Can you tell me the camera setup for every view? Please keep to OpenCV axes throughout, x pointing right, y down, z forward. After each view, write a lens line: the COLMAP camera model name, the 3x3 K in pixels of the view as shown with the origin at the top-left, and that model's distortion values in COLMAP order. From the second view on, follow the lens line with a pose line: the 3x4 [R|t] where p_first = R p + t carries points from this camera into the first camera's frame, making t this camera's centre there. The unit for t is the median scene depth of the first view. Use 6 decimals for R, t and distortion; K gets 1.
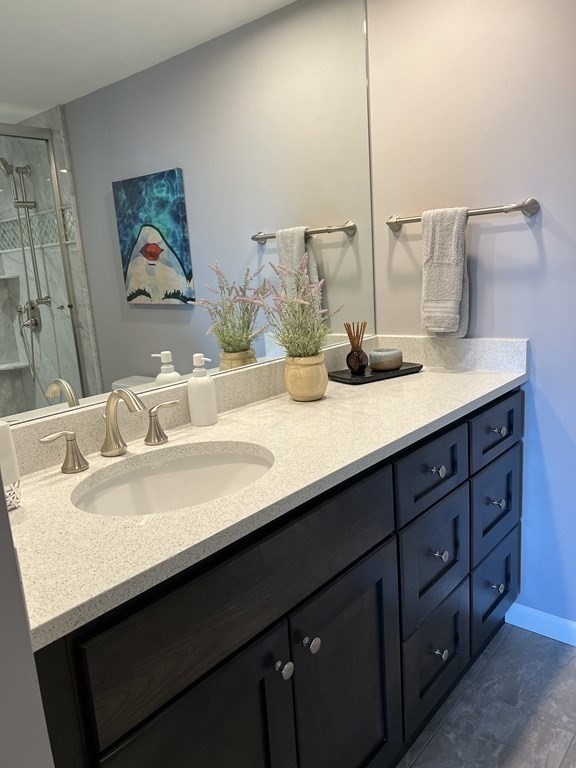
lens RADIAL K [[570.9, 0, 285.2], [0, 570.9, 394.4], [0, 0, 1]] dist [0.005895, -0.003645]
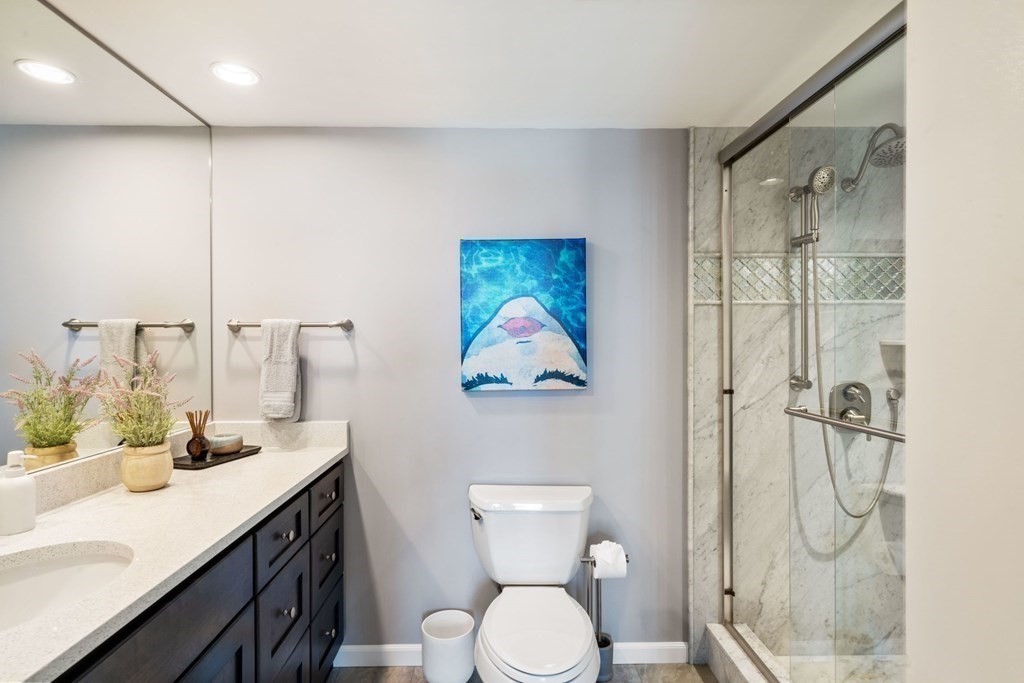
lens RADIAL K [[528.9, 0, 512.0], [0, 528.9, 341.5], [0, 0, 1]] dist [0.000319, 0.000444]
pose [[0.717969, 0.066992, 0.692844, -0.156792], [0.099449, 0.975274, -0.197356, 0.003131], [-0.688934, 0.210599, 0.693554, -0.143876]]
